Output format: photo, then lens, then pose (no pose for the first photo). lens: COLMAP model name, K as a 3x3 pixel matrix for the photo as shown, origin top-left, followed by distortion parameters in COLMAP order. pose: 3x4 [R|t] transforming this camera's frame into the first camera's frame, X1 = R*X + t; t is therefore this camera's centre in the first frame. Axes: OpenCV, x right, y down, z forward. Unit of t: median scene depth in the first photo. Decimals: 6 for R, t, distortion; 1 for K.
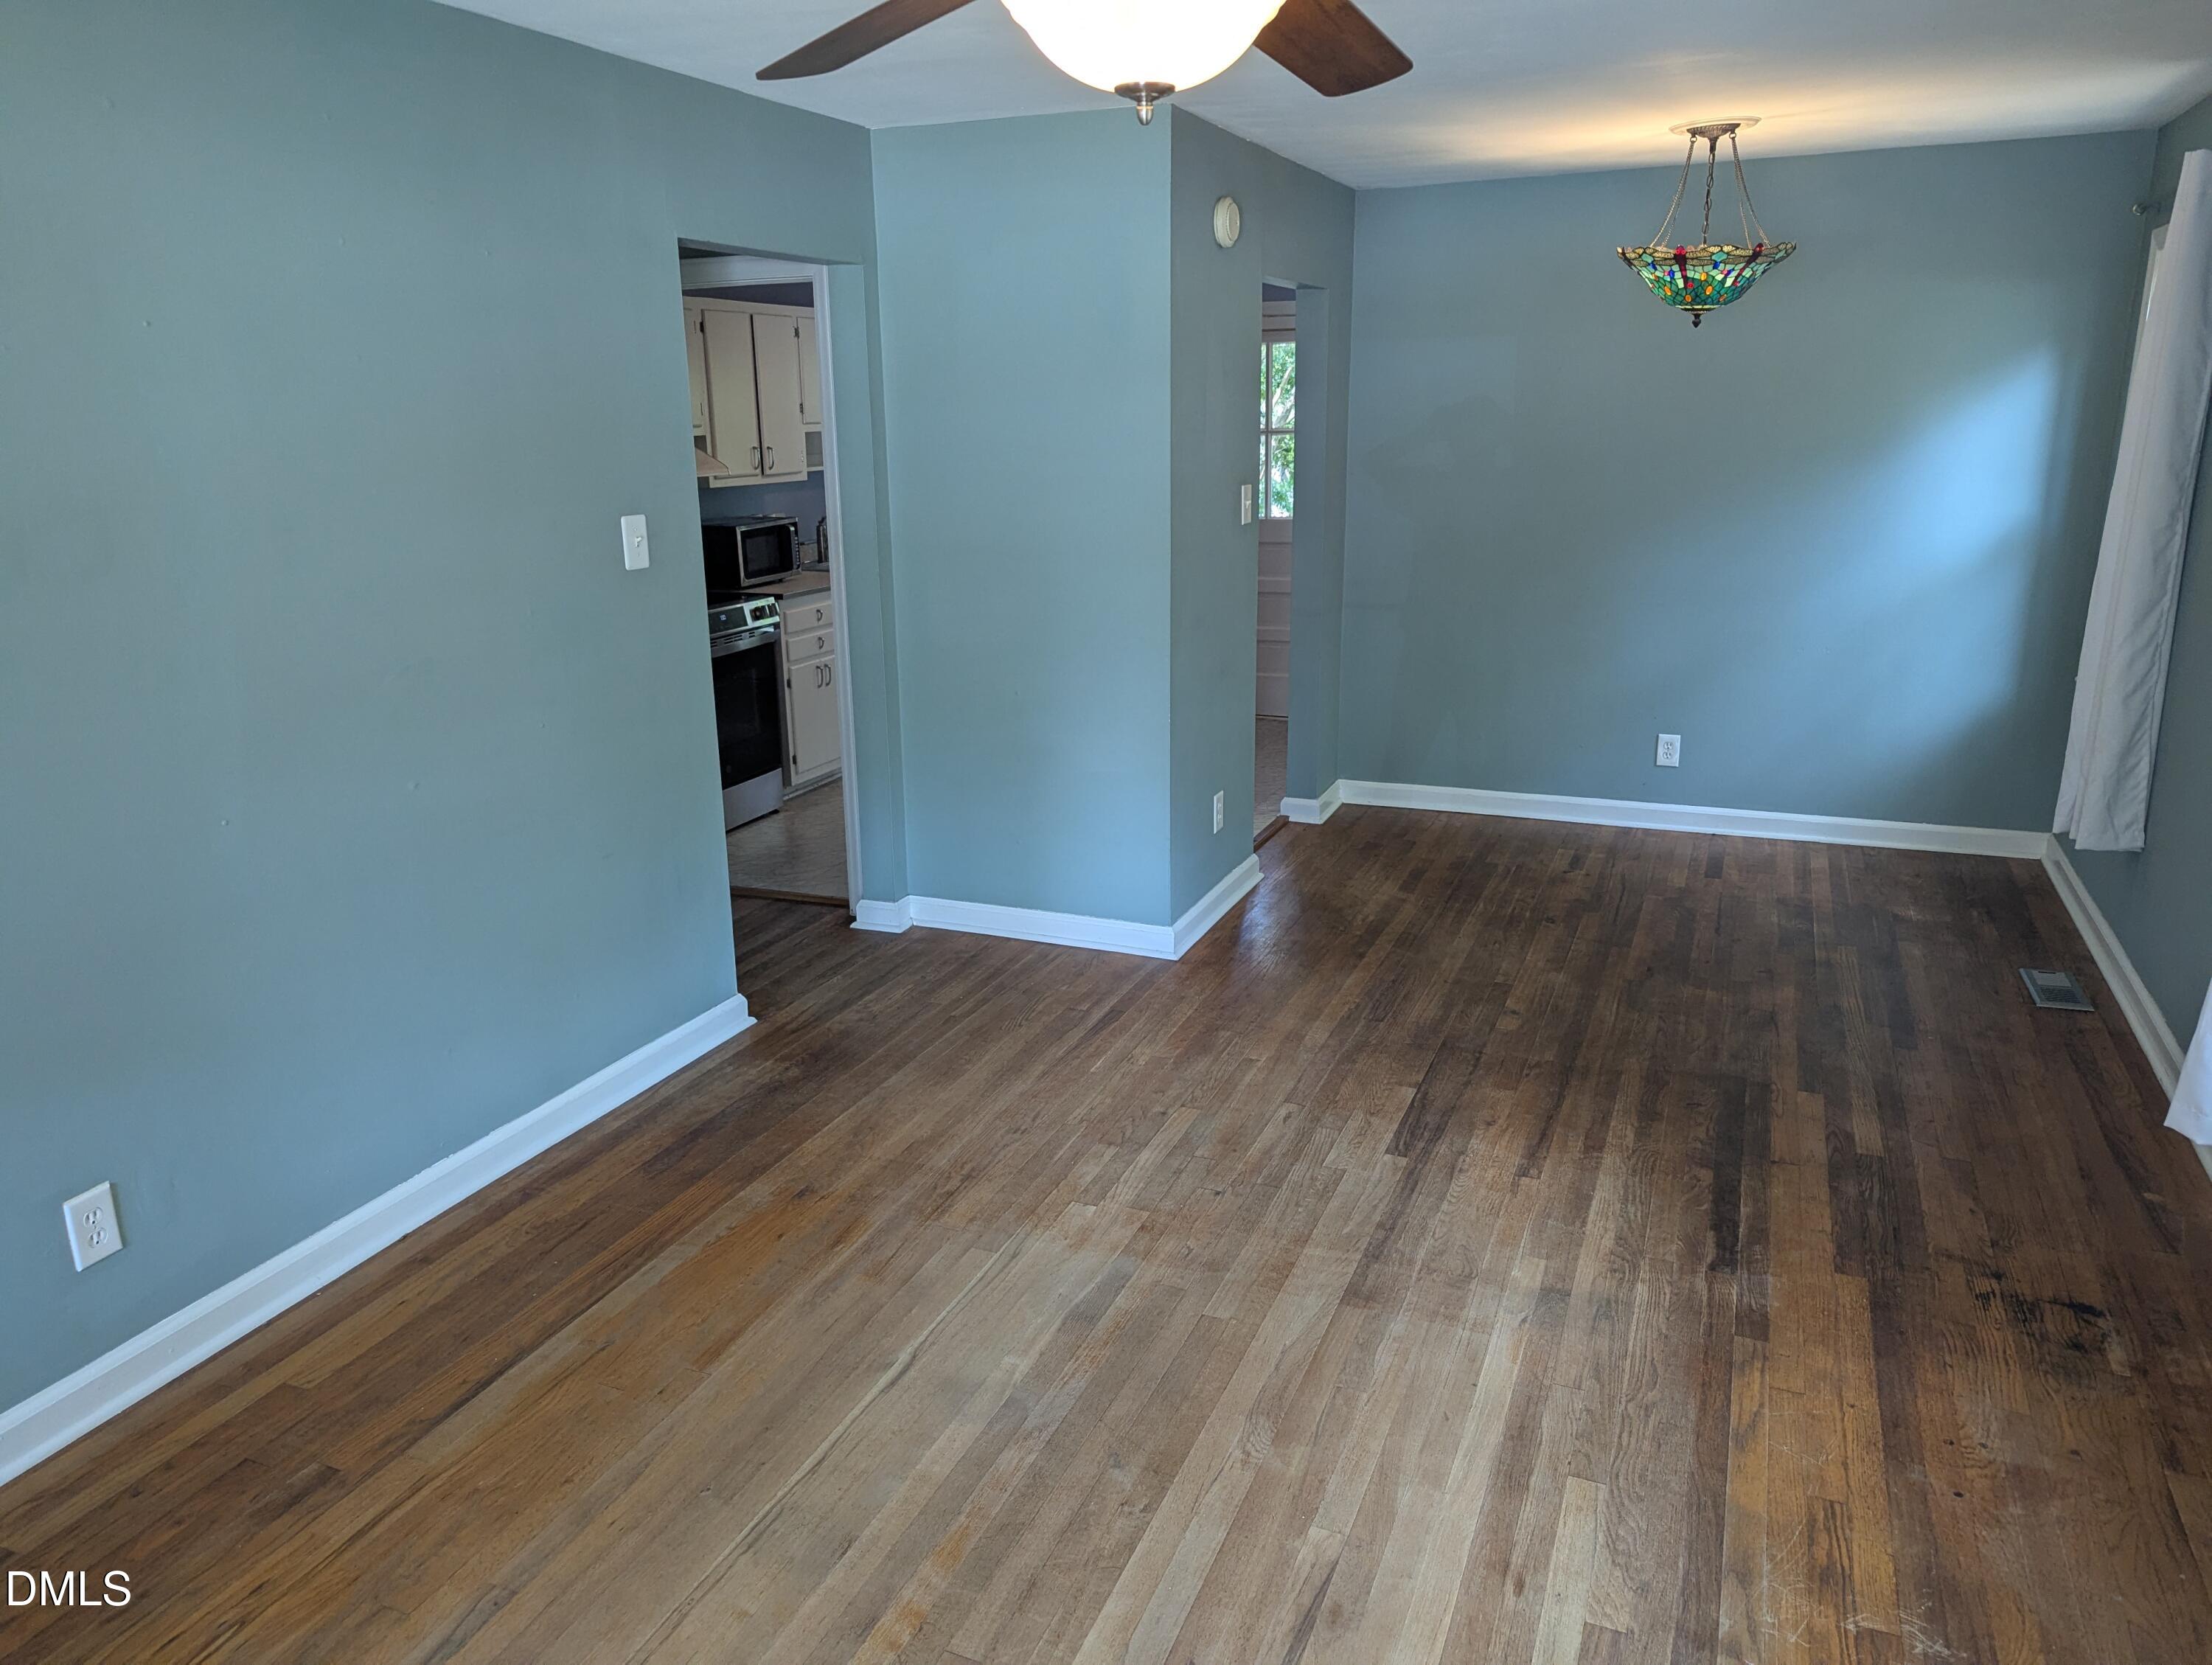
lens RADIAL K [[1540.5, 0, 1104.6], [0, 1540.5, 824.1], [0, 0, 1]] dist [0.037667, -0.025996]
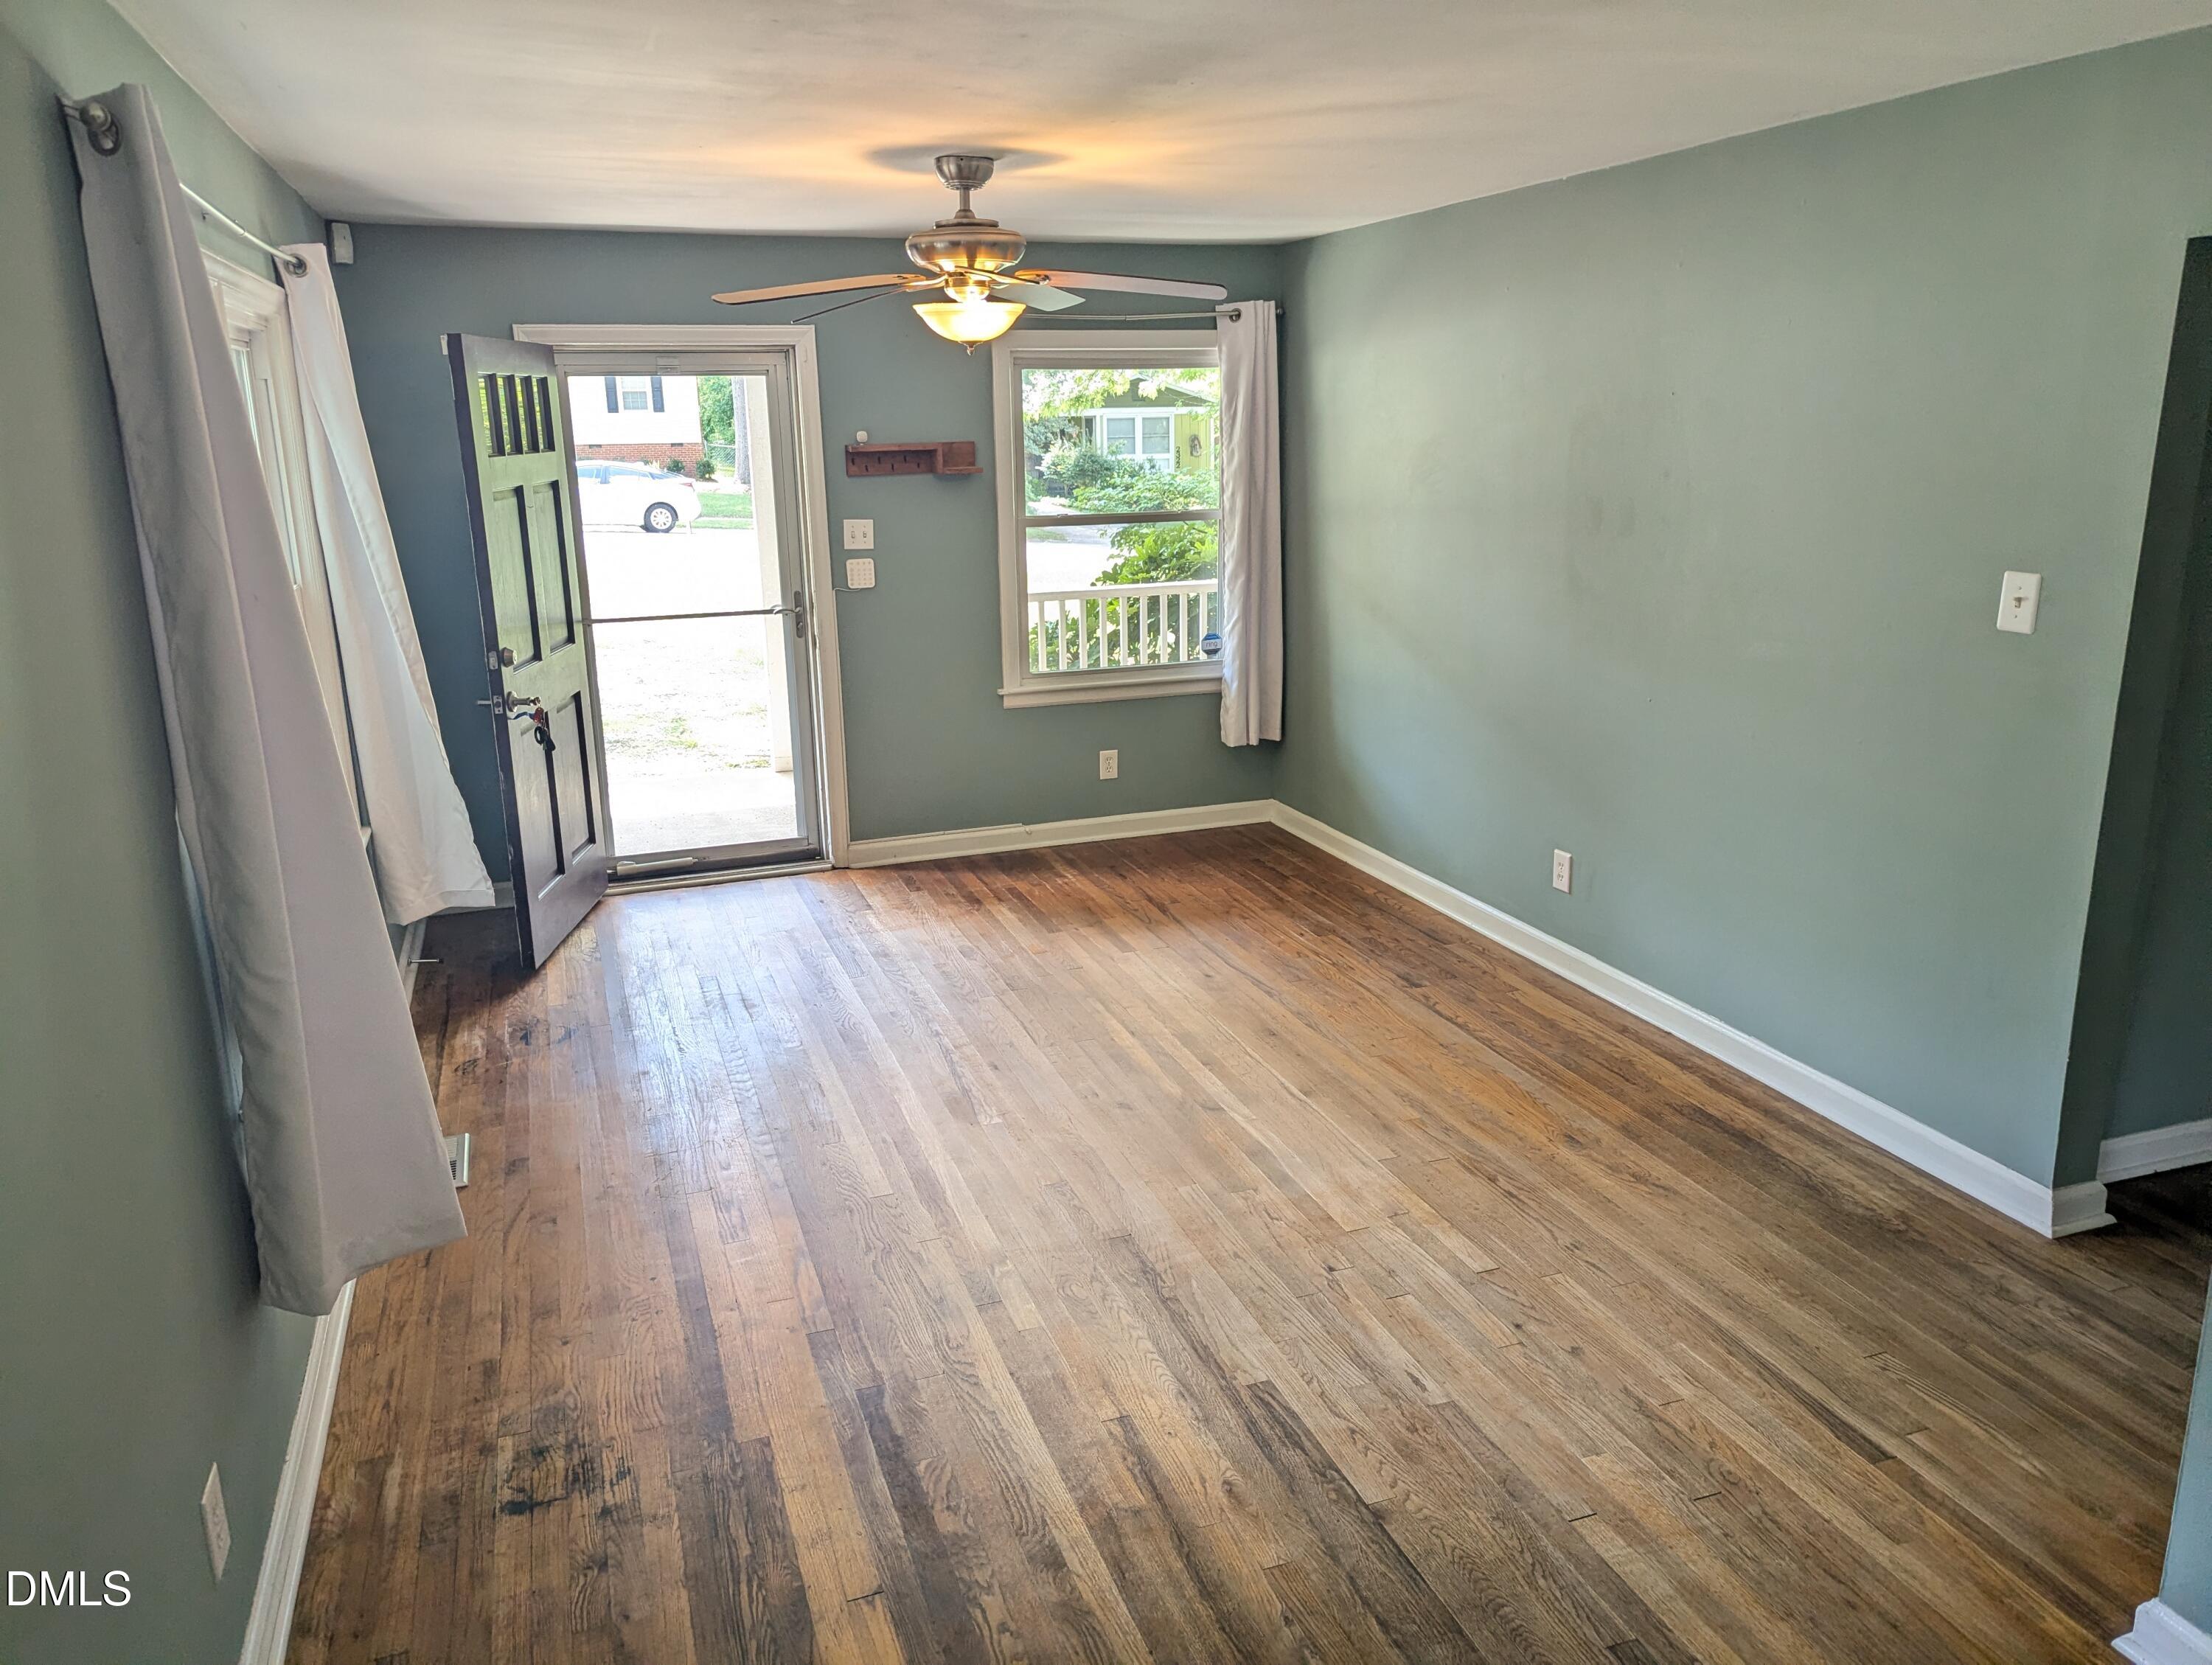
lens RADIAL K [[1540.5, 0, 1104.6], [0, 1540.5, 832.1], [0, 0, 1]] dist [0.037667, -0.025996]
pose [[-0.732857, 0.205471, -0.648615, 0.804658], [-0.153773, 0.878623, 0.452079, -0.454348], [0.662777, 0.431048, -0.612310, 1.463604]]
